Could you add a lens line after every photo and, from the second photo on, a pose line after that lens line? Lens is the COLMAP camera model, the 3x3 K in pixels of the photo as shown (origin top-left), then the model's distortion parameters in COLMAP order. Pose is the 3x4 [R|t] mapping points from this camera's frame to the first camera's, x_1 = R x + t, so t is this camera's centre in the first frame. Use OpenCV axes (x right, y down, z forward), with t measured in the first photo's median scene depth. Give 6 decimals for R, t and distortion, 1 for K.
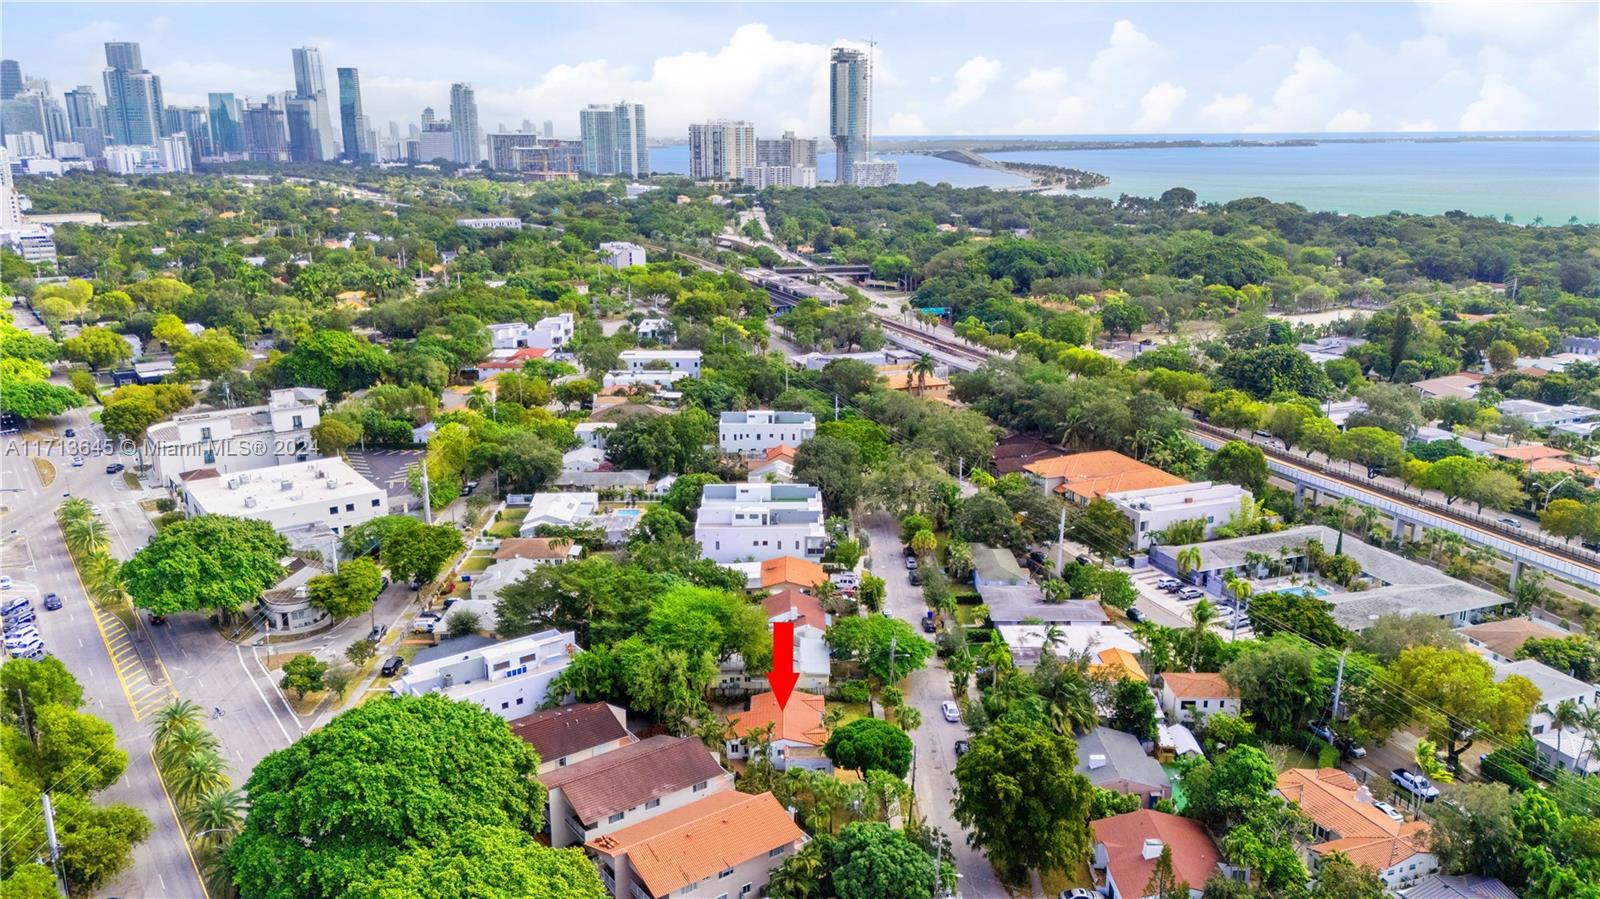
lens RADIAL K [[1179.3, 0, 800.0], [0, 1179.3, 449.5], [0, 0, 1]] dist [0.087551, -0.102468]
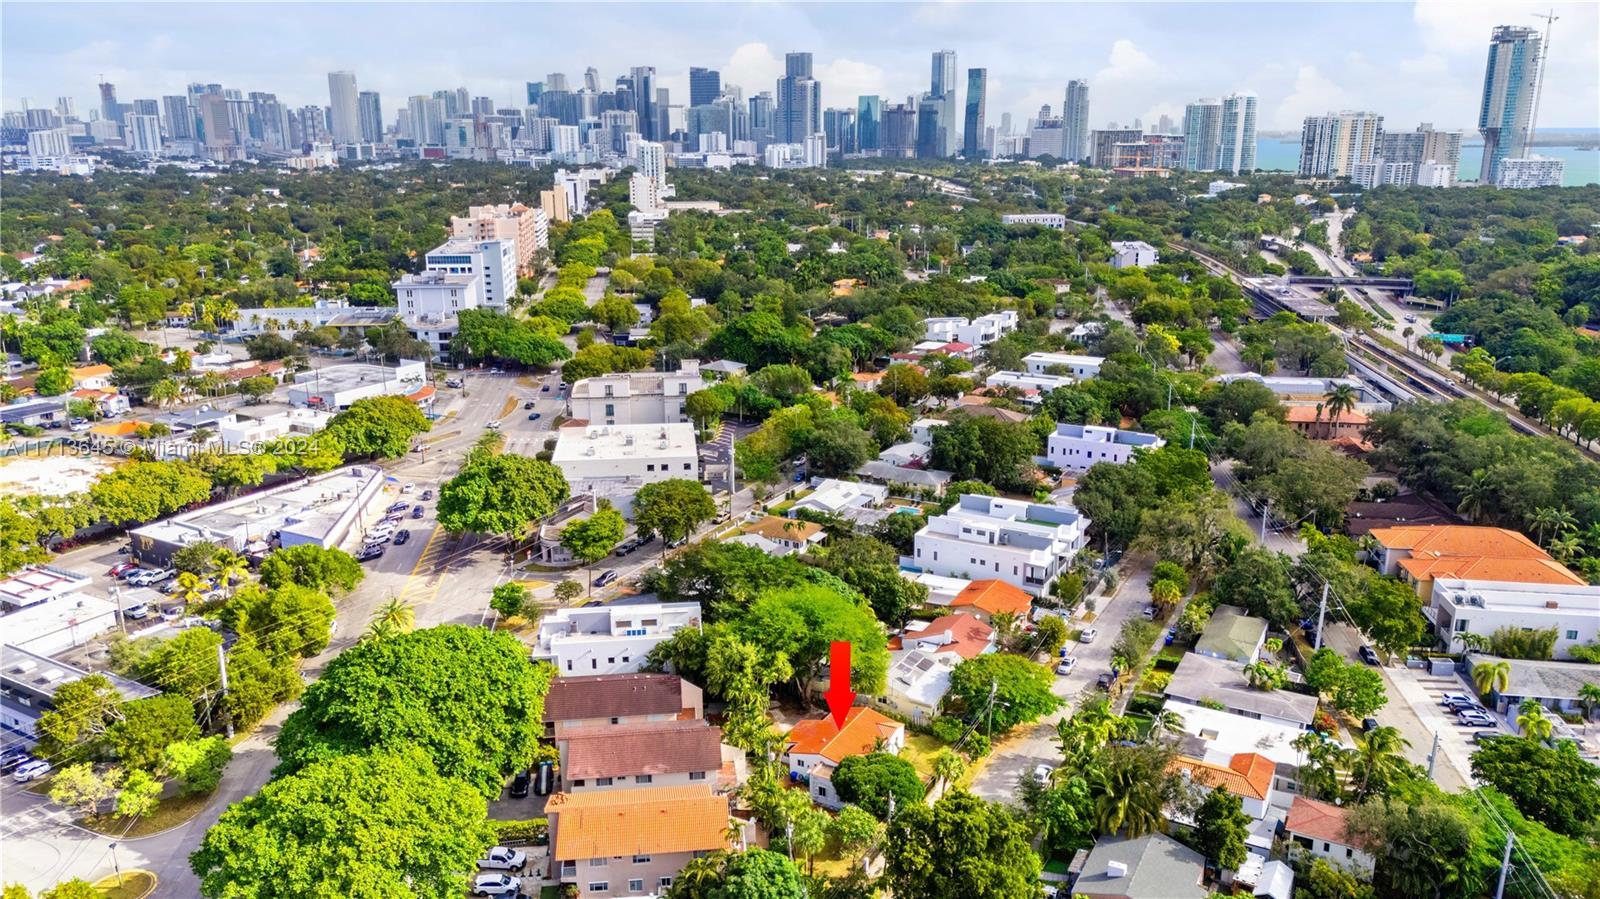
lens RADIAL K [[1179.3, 0, 800.0], [0, 1179.3, 449.5], [0, 0, 1]] dist [0.087551, -0.102468]
pose [[0.871575, 0.127252, -0.473459, 0.131355], [-0.125686, 0.991449, 0.035100, -0.011812], [0.473877, 0.028915, 0.880116, 0.041661]]
